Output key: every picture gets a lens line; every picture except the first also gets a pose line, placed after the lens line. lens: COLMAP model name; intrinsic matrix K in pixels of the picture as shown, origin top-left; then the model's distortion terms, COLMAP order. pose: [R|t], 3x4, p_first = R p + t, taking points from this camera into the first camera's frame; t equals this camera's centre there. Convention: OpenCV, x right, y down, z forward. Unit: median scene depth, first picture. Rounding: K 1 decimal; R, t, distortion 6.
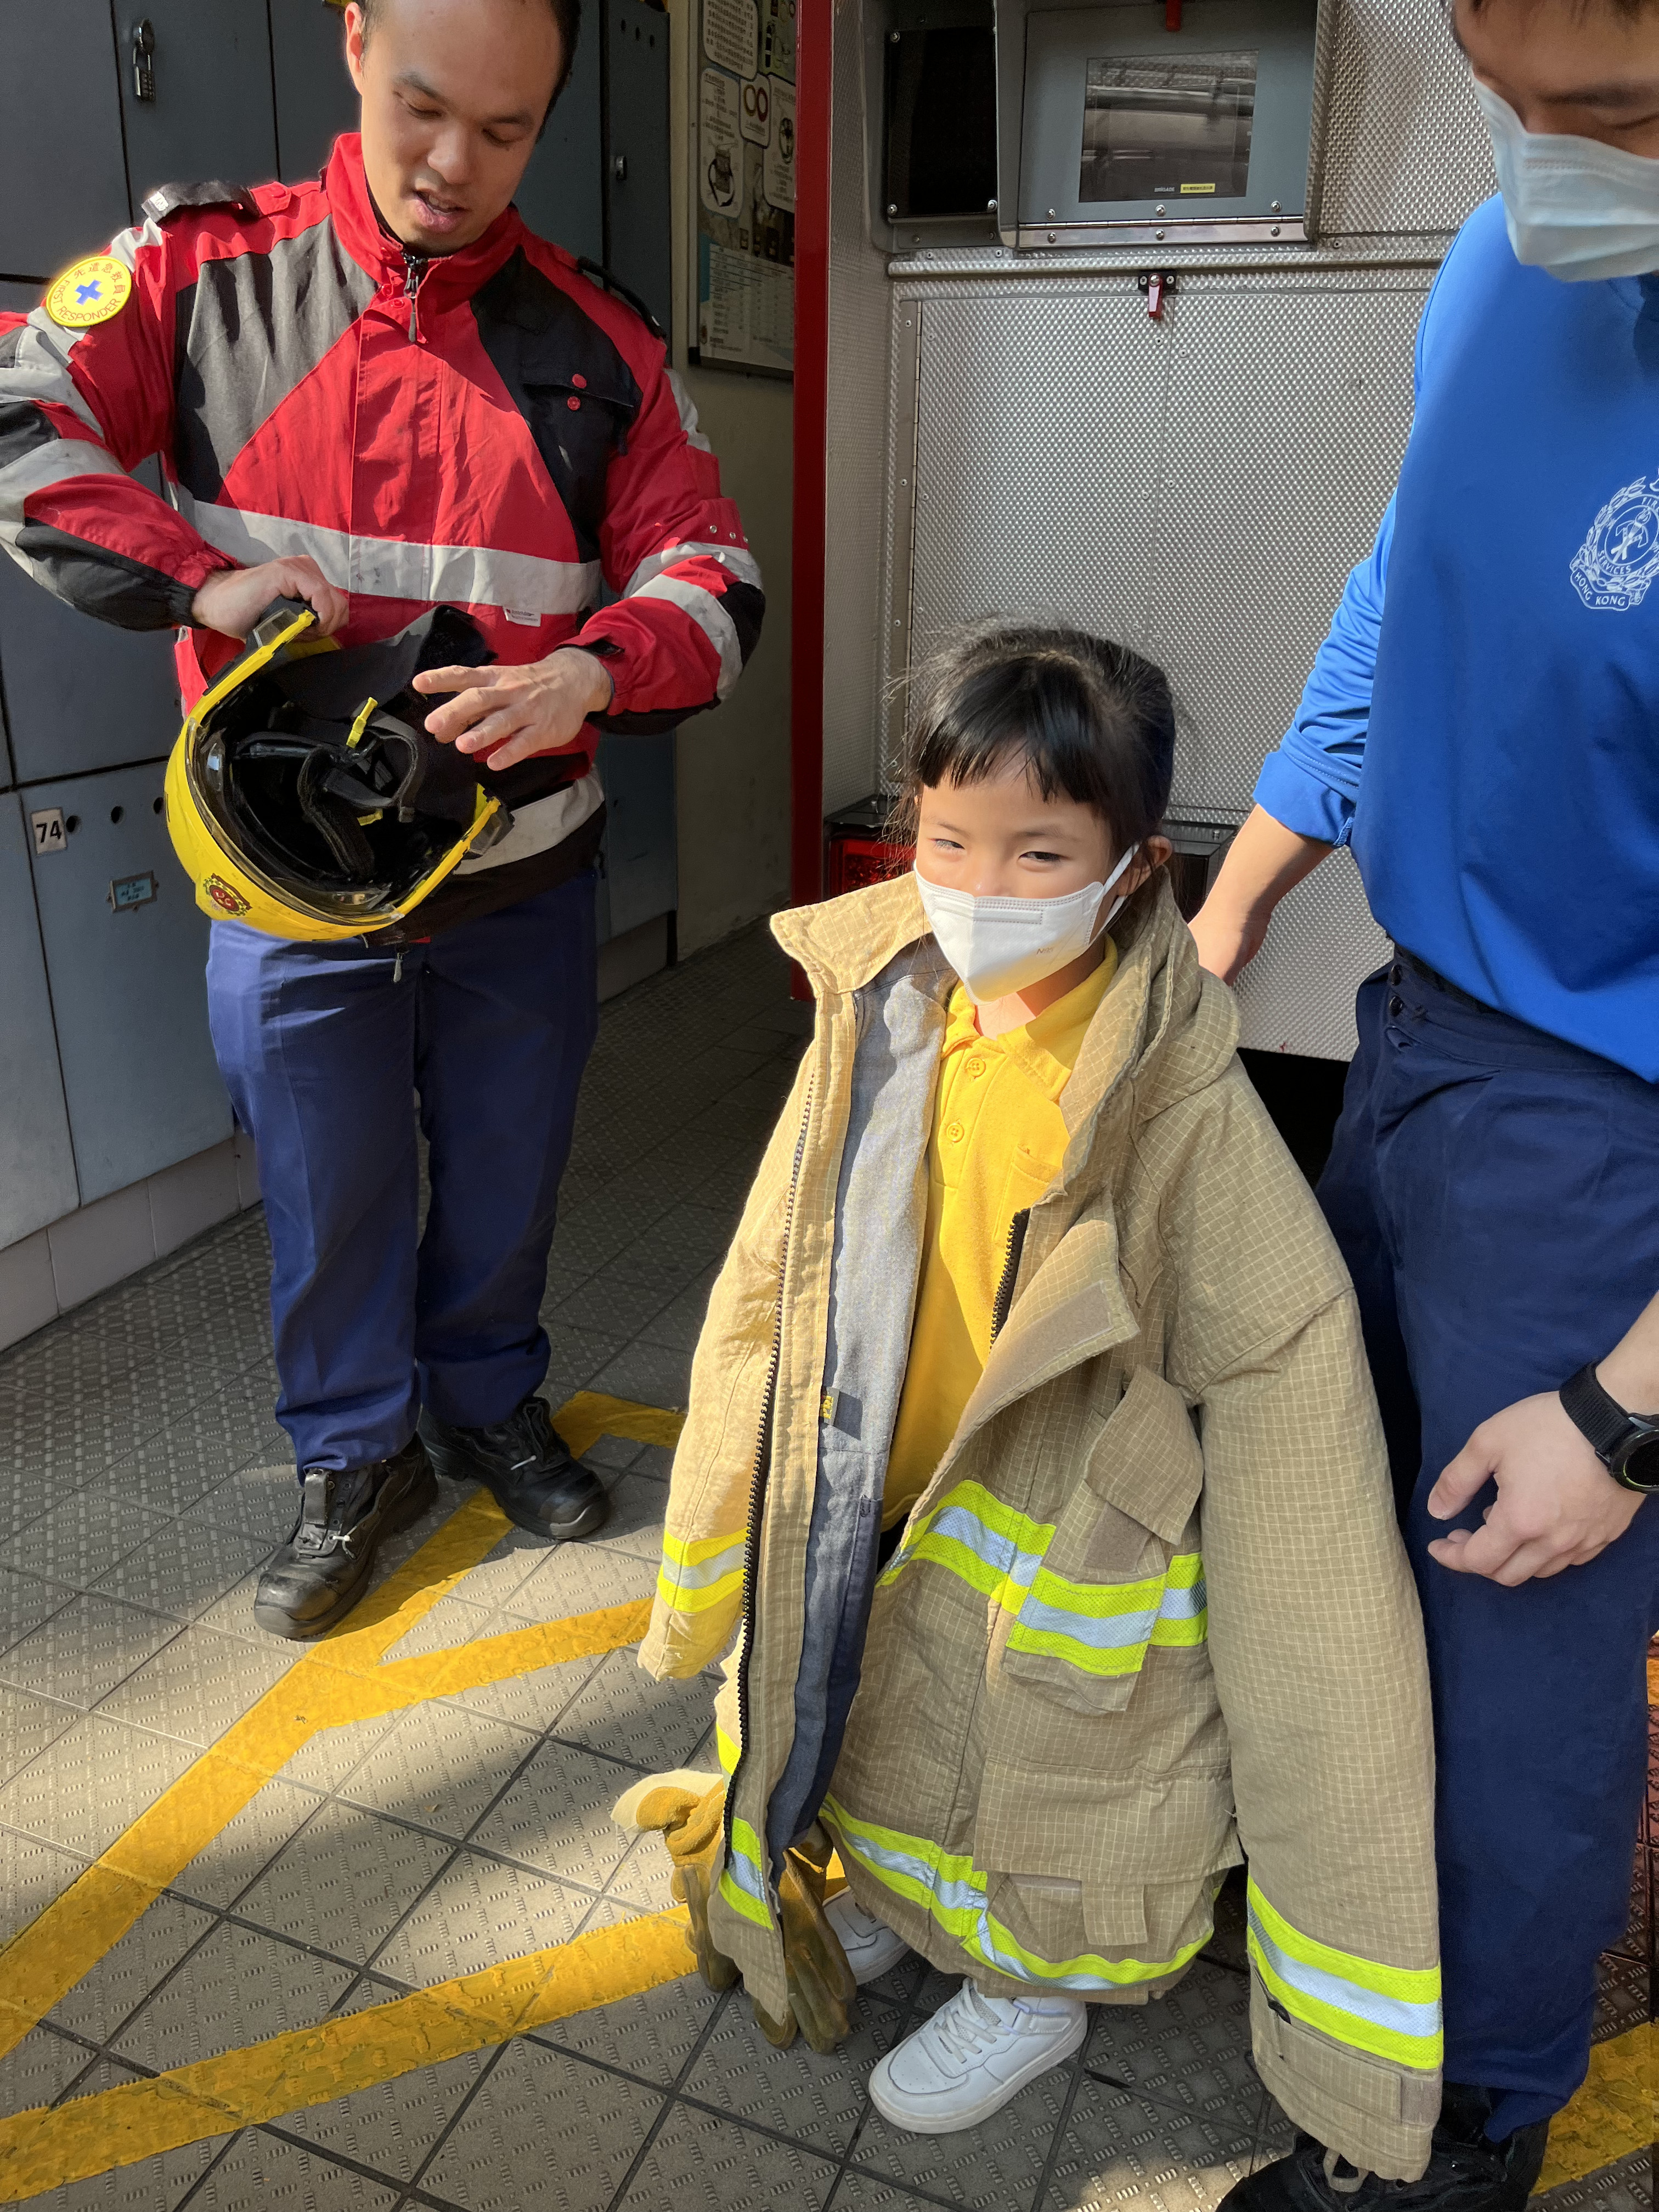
lens RADIAL K [[1696.1, 0, 842.6], [0, 1696.1, 1116.3], [0, 0, 1]] dist [0.062989, -0.106277]
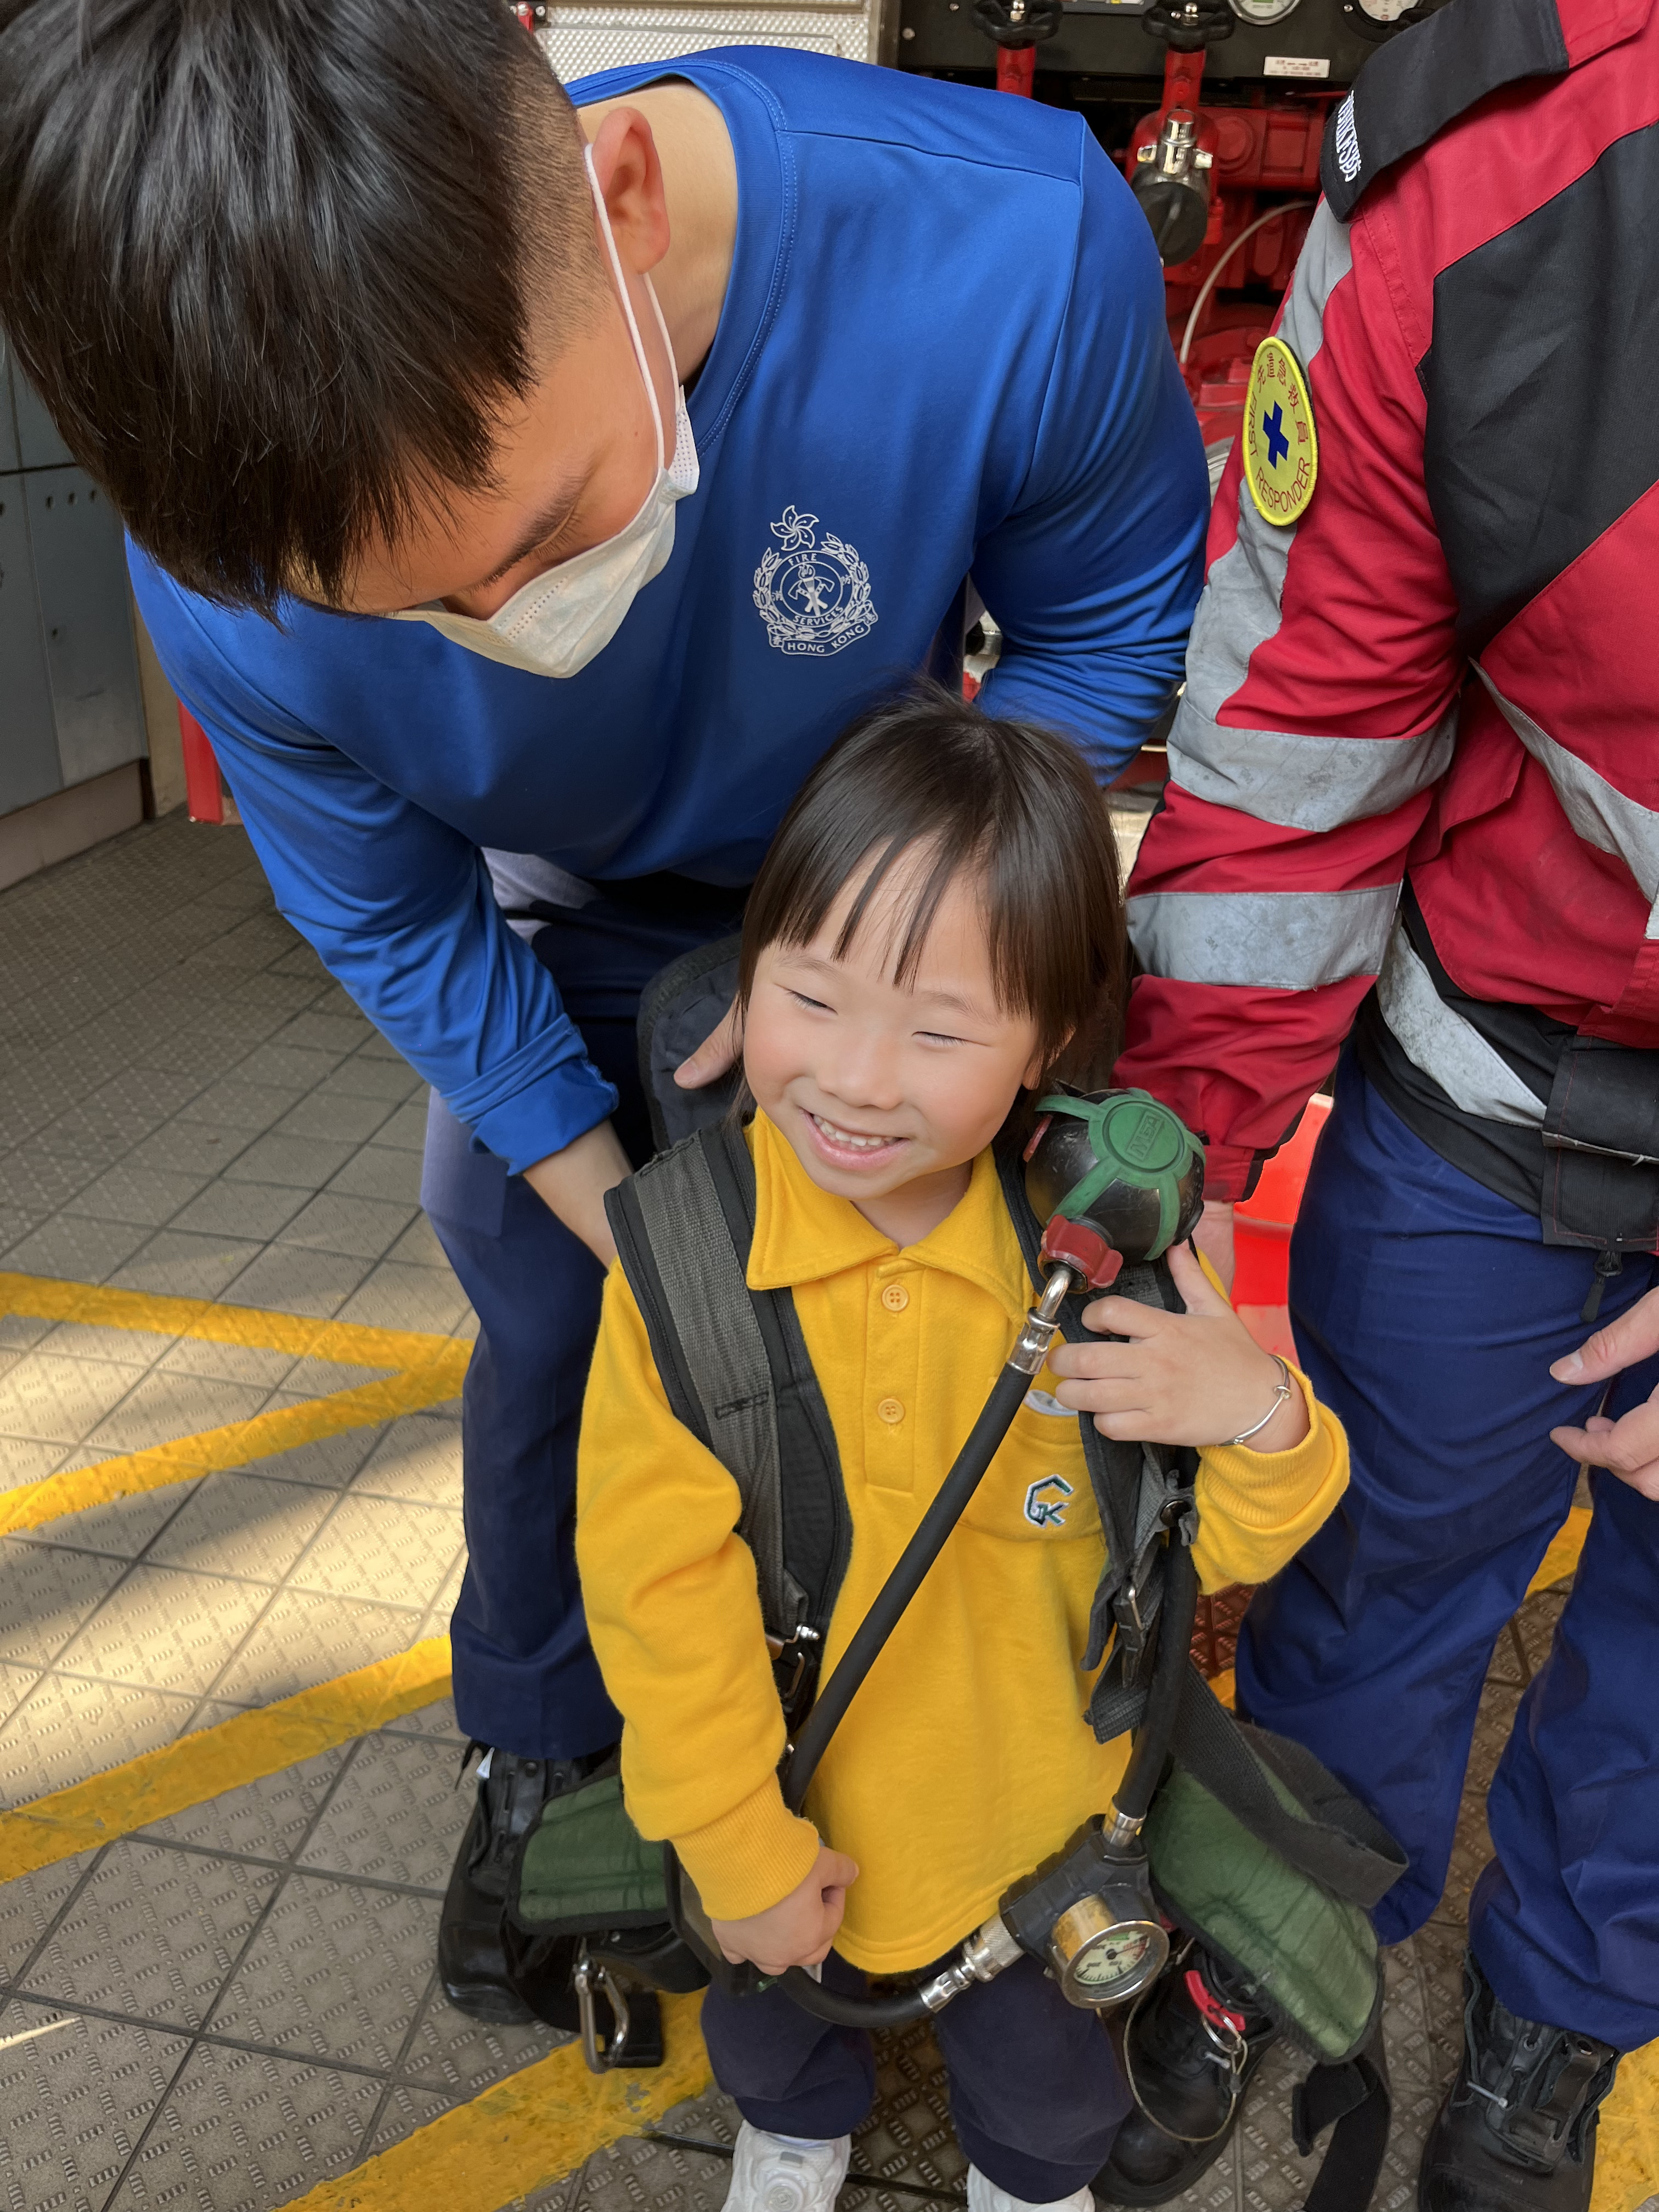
lens RADIAL K [[1696.1, 0, 845.5], [0, 1696.1, 1131.0], [0, 0, 1]] dist [0.062989, -0.106277]
pose [[0.975883, -0.058768, 0.210236, 0.123863], [0.042972, 0.995953, 0.078931, 0.043021], [-0.214024, -0.067993, 0.974459, 0.034298]]
